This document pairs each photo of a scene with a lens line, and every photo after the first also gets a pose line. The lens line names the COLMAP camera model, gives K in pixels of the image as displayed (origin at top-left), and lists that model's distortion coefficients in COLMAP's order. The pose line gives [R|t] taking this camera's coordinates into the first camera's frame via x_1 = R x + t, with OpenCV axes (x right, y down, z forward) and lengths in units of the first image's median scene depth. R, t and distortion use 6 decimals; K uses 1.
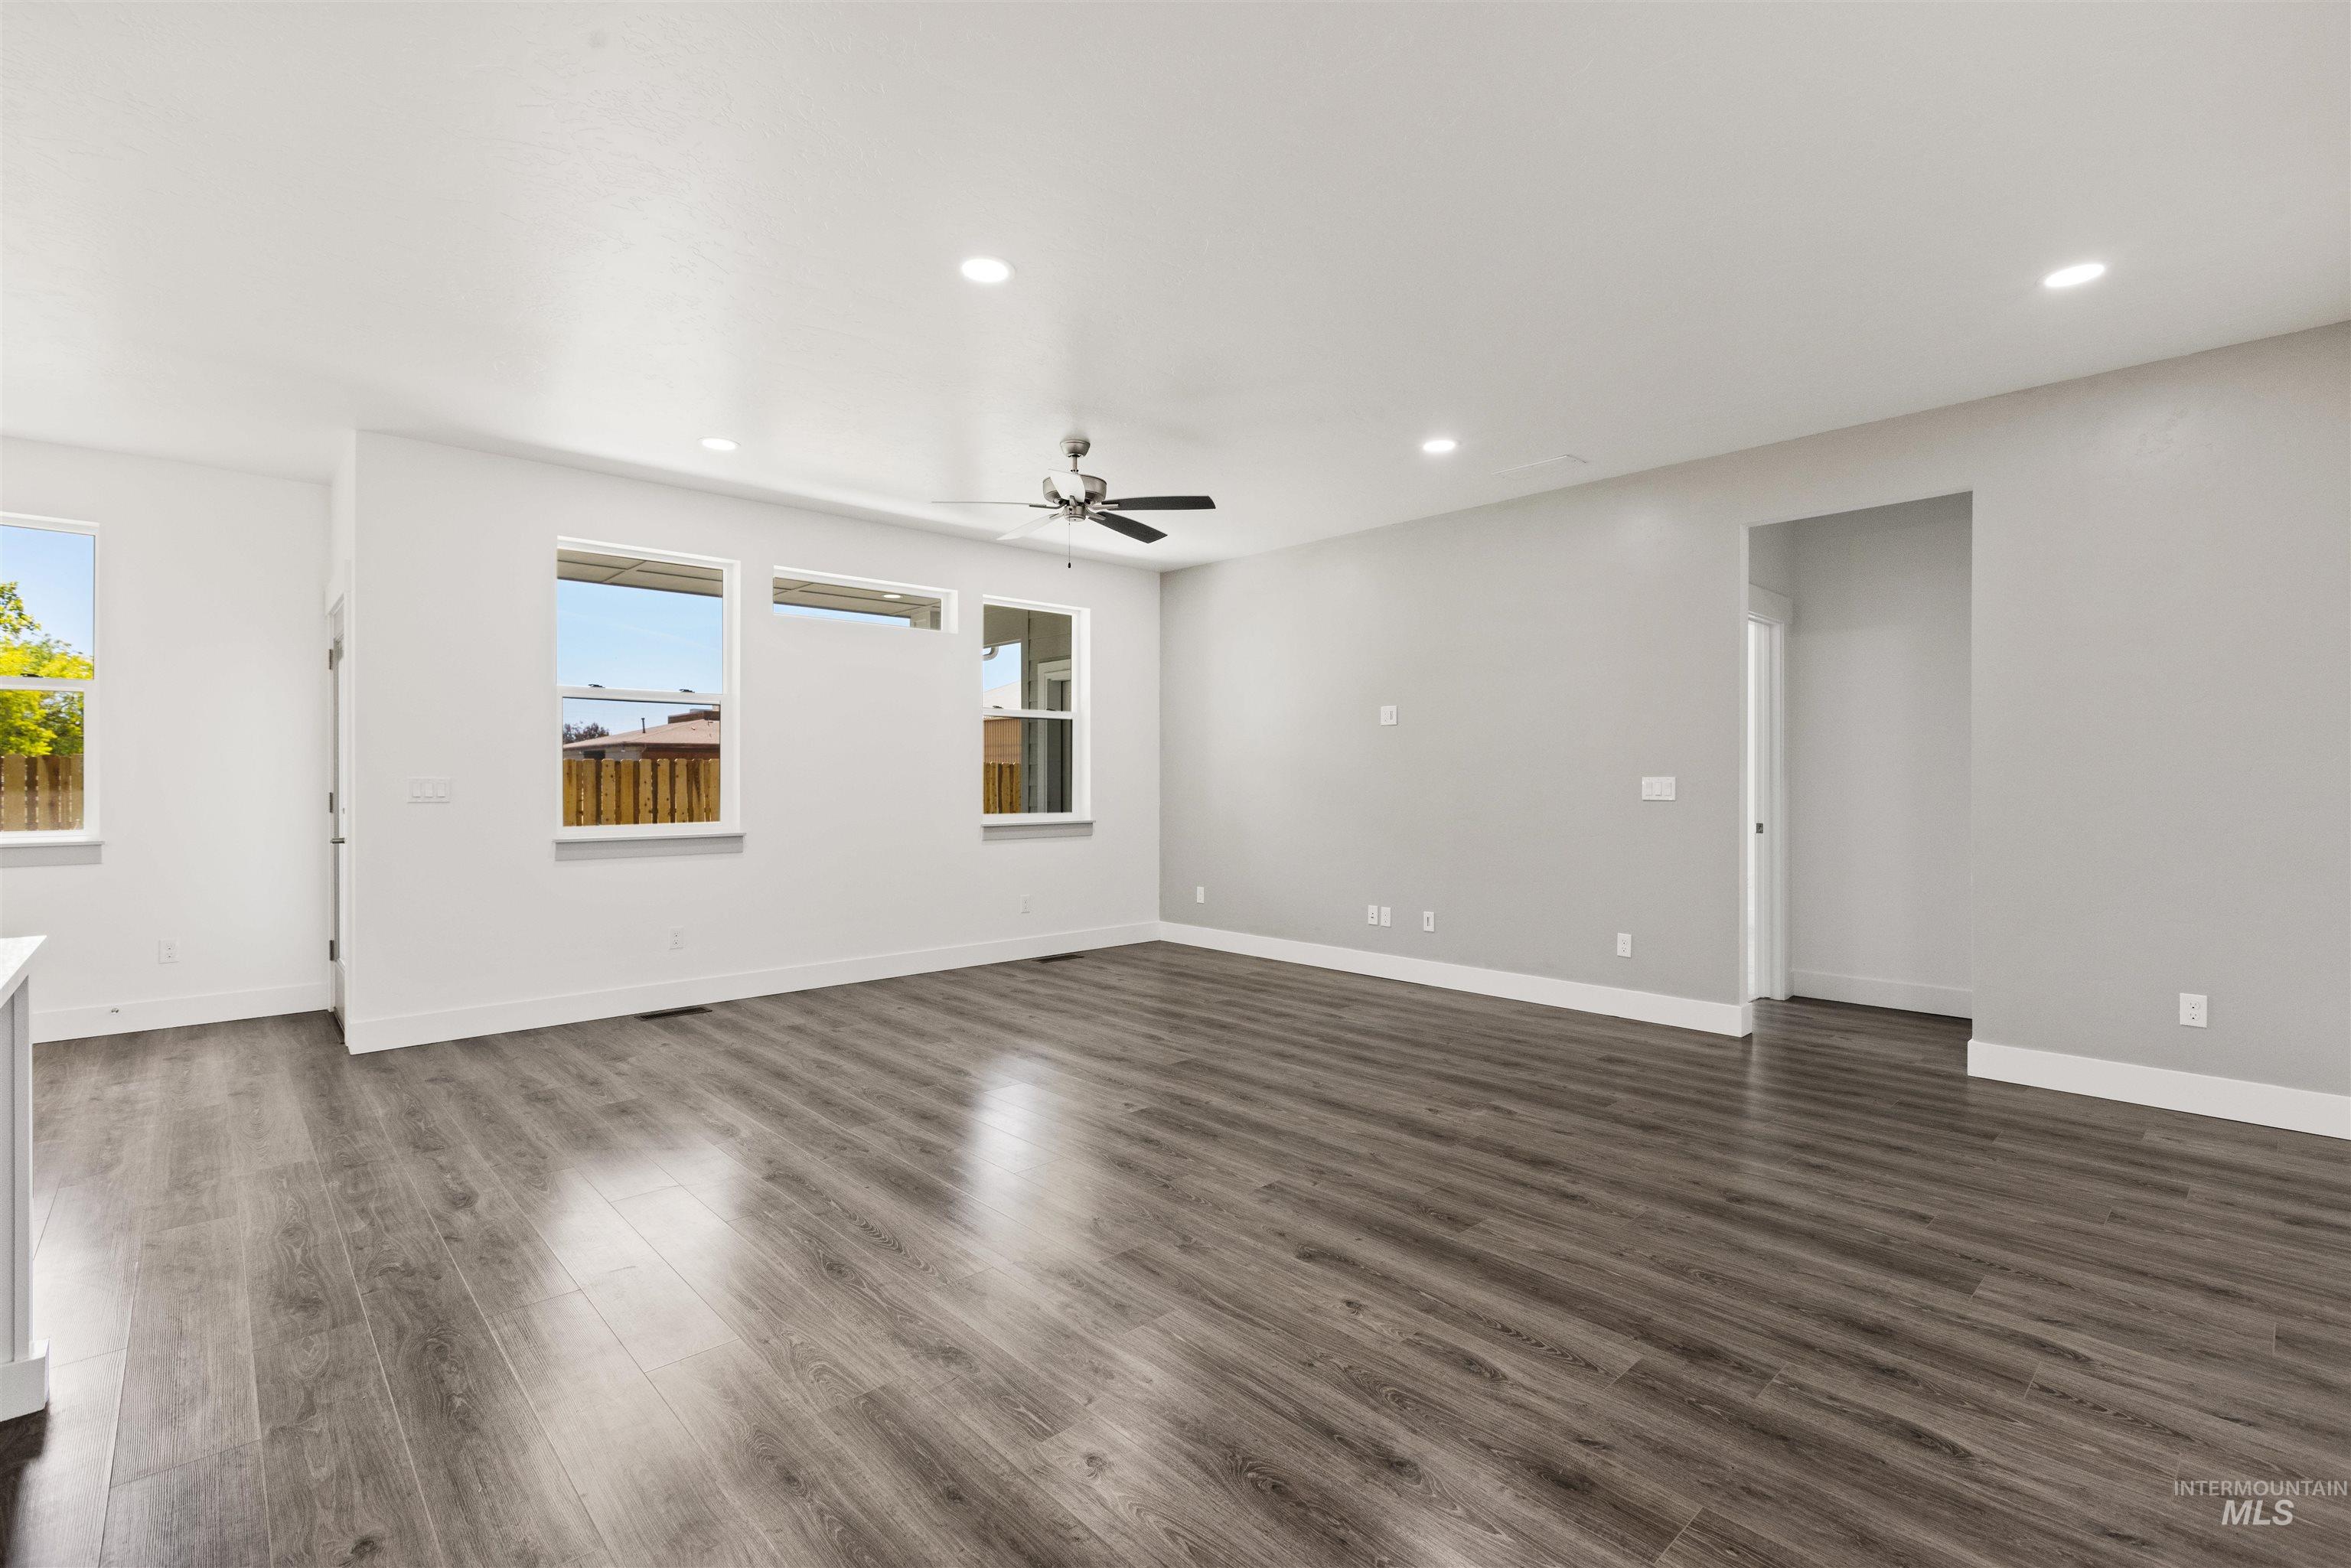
lens RADIAL K [[1047.1, 0, 1198.3], [0, 1047.1, 780.8], [0, 0, 1]] dist [0.005265, -0.001449]
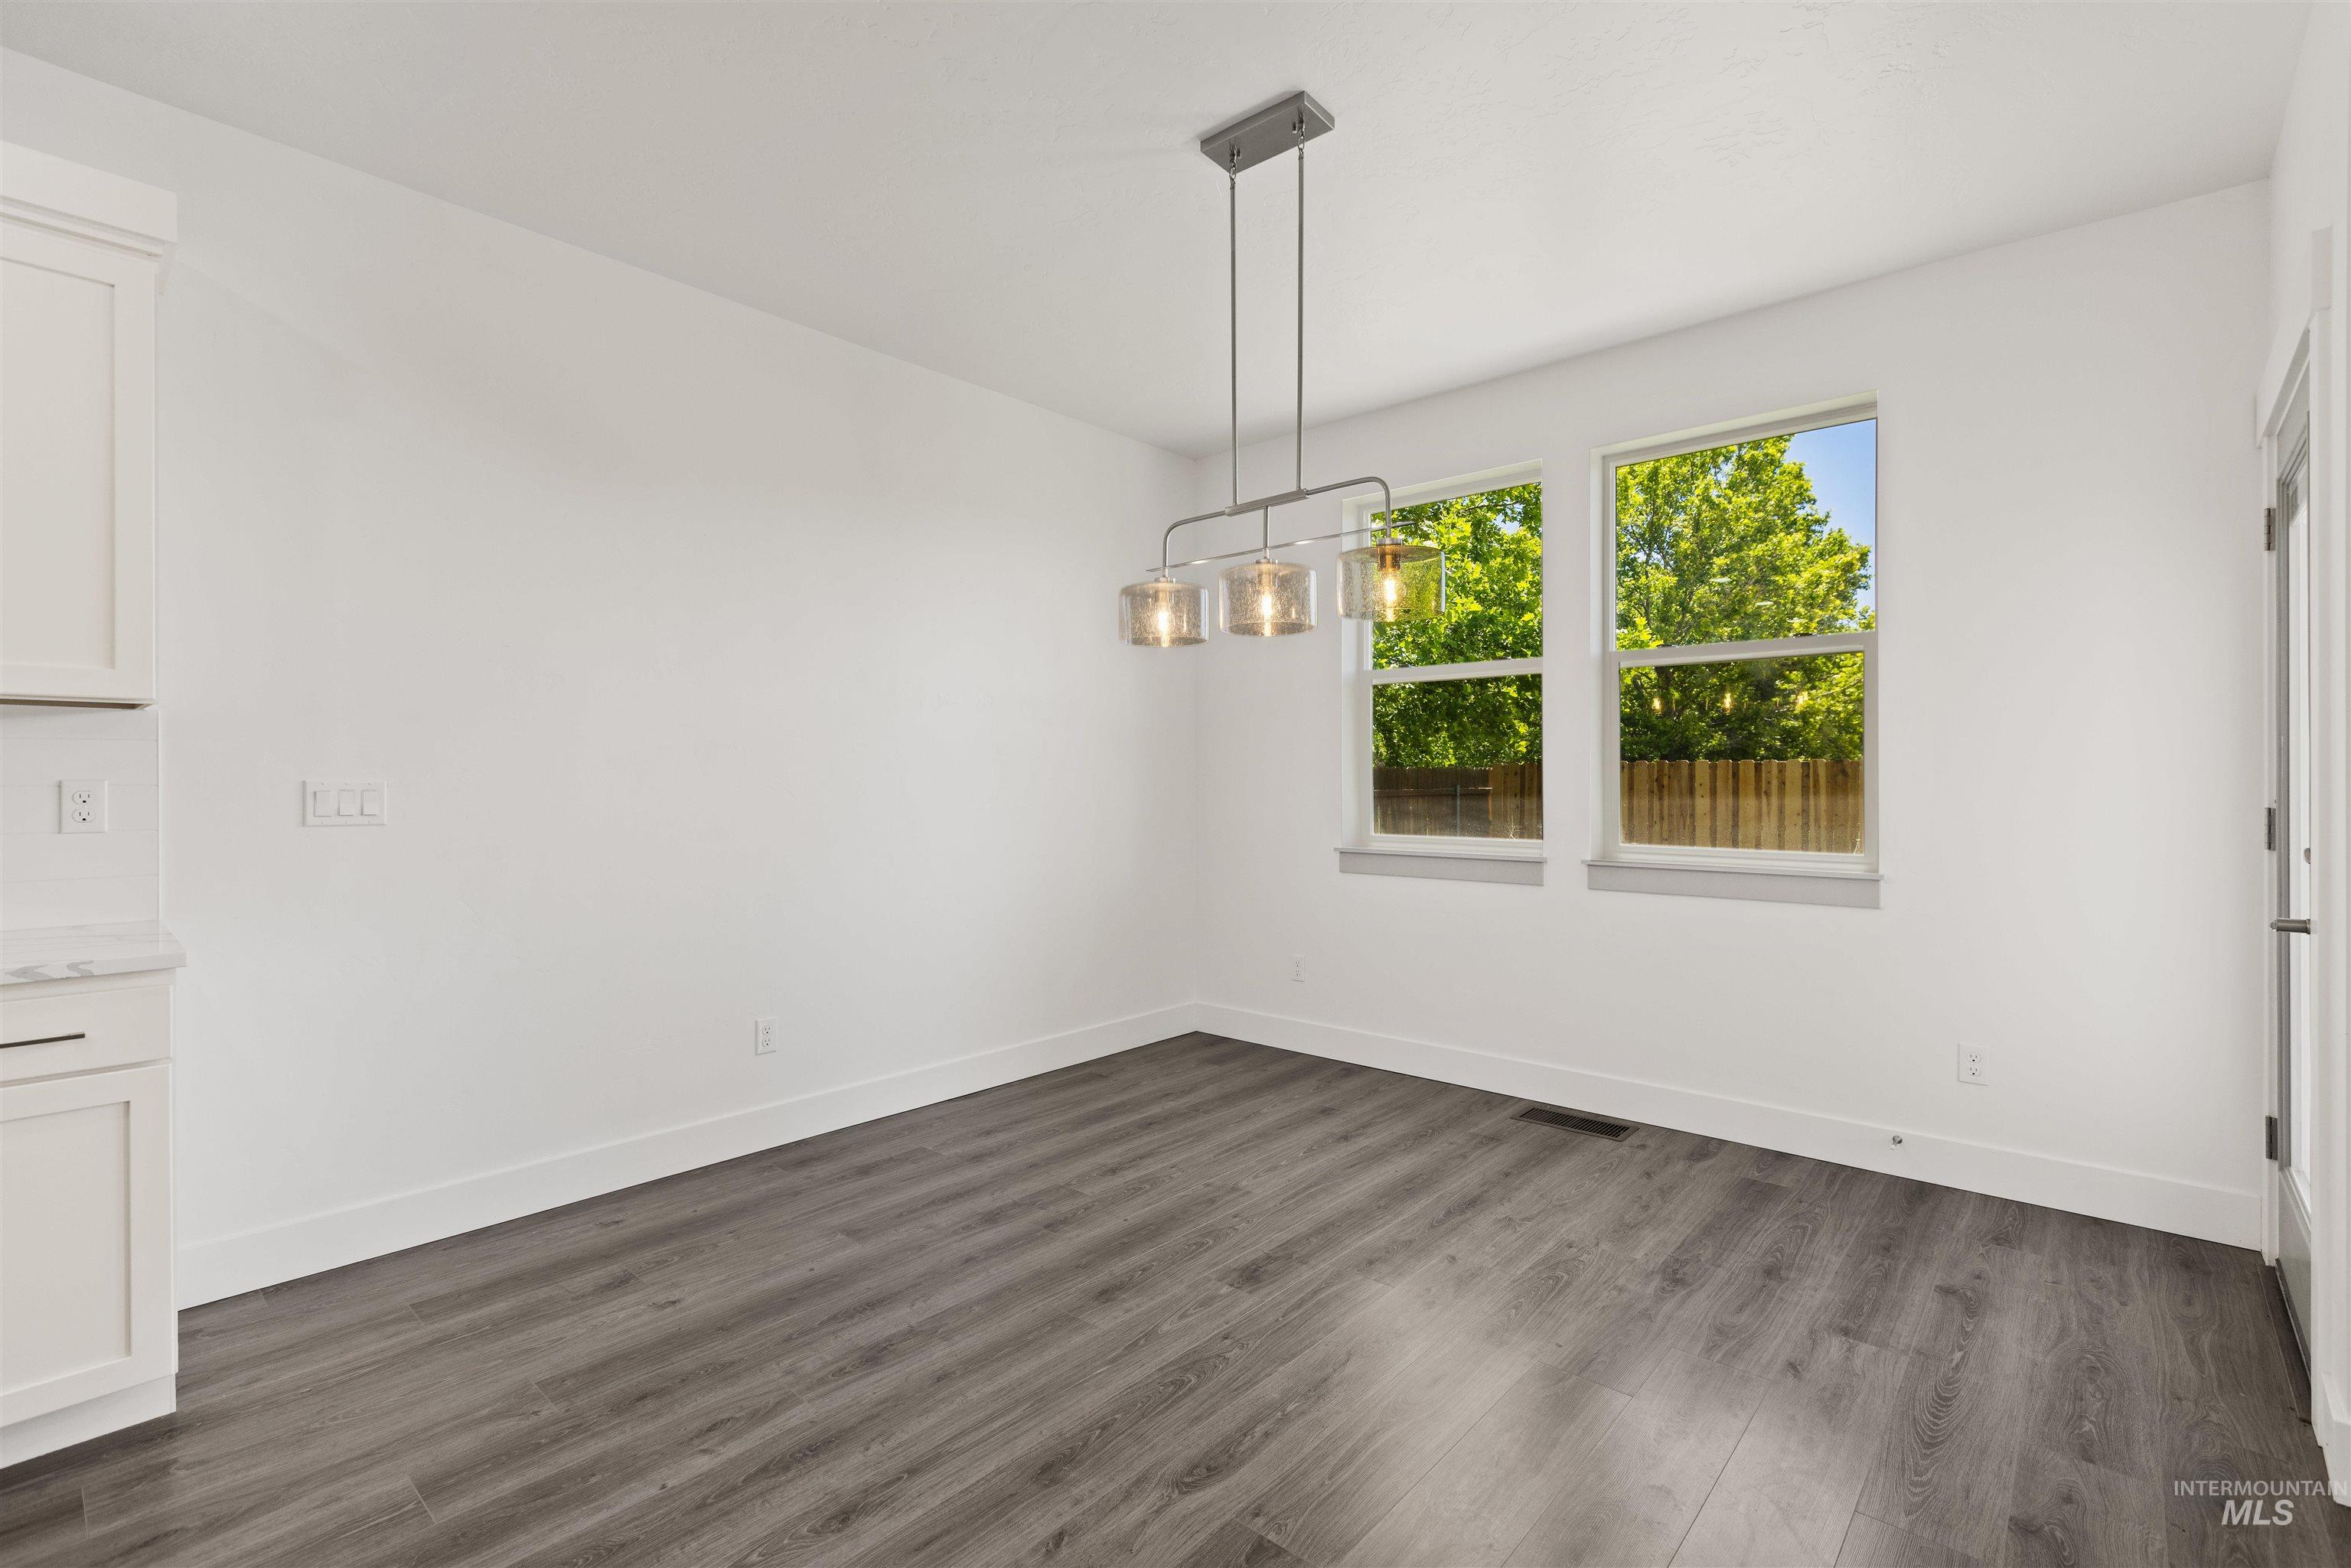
lens RADIAL K [[1047.1, 0, 1194.2], [0, 1047.1, 779.9], [0, 0, 1]] dist [0.005265, -0.001449]
pose [[0.089052, -0.001372, -0.996026, -0.418731], [-0.002434, 0.999996, -0.001595, 0.000235], [0.996024, 0.002567, 0.089049, 0.500761]]
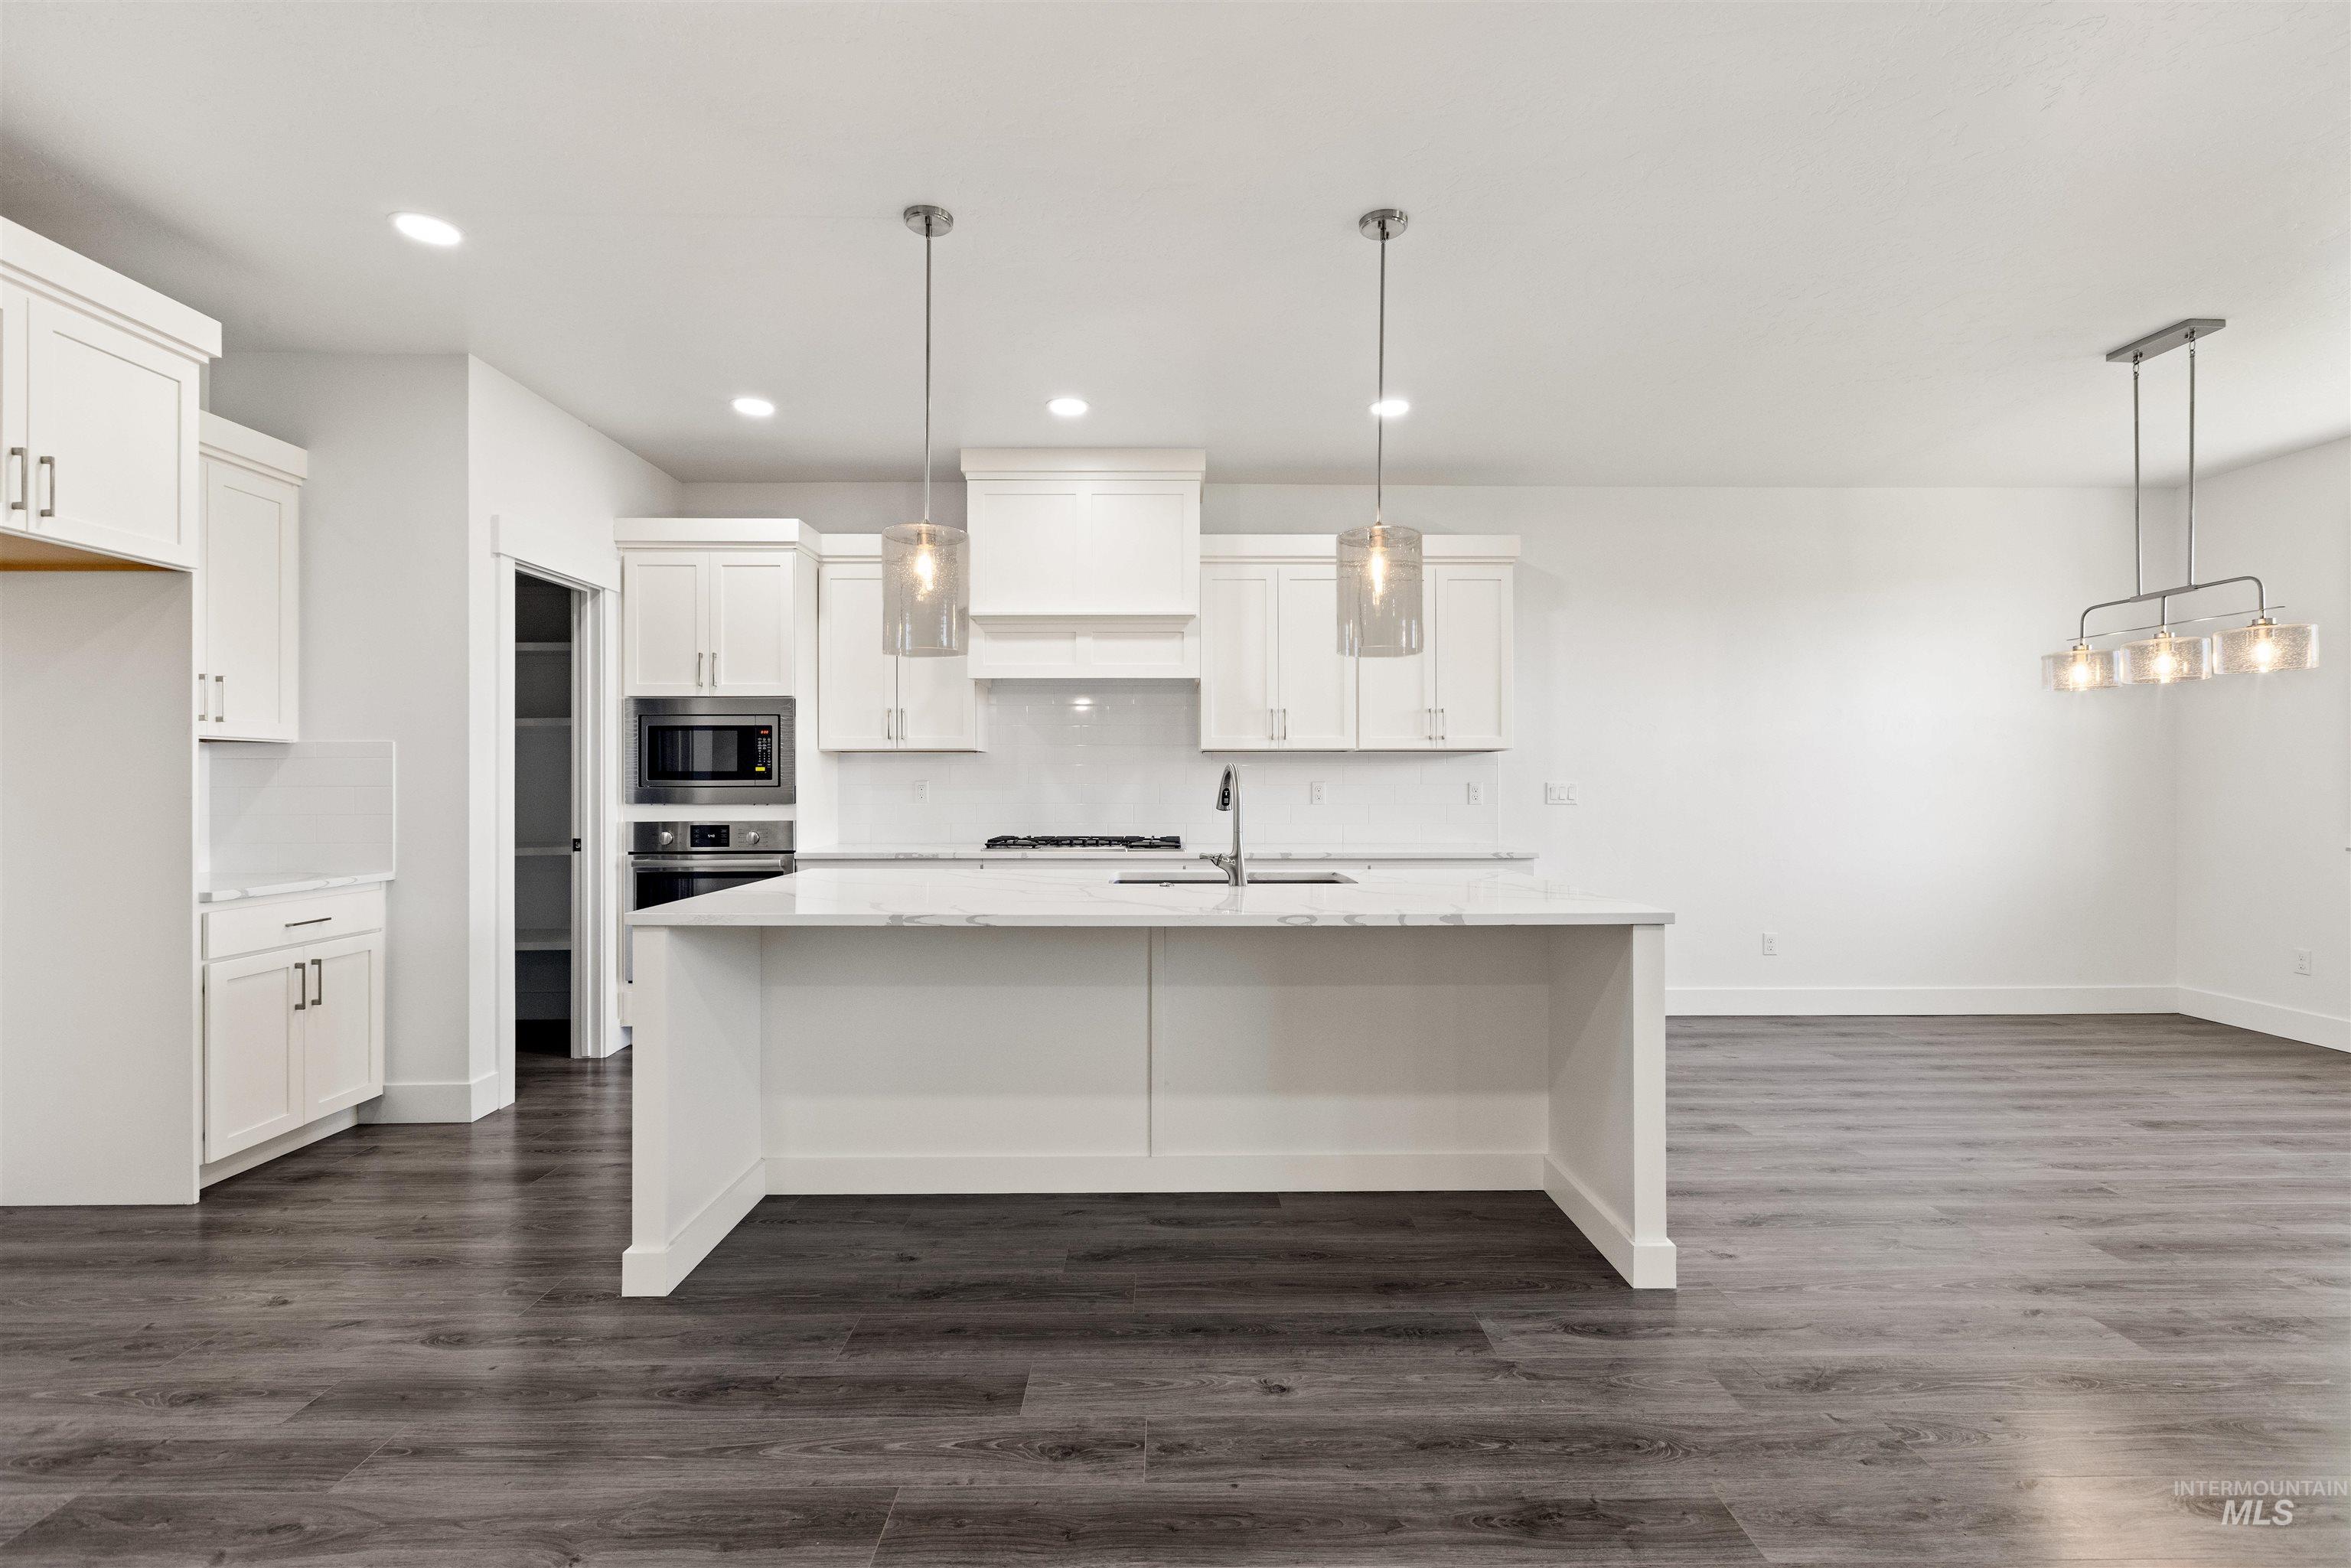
lens RADIAL K [[1047.1, 0, 1189.2], [0, 1047.1, 783.2], [0, 0, 1]] dist [0.005265, -0.001449]
pose [[-0.675400, 0.000857, -0.737451, 0.067039], [-0.002158, 0.999993, 0.003139, -0.001166], [0.737448, 0.003711, -0.675394, 0.570842]]
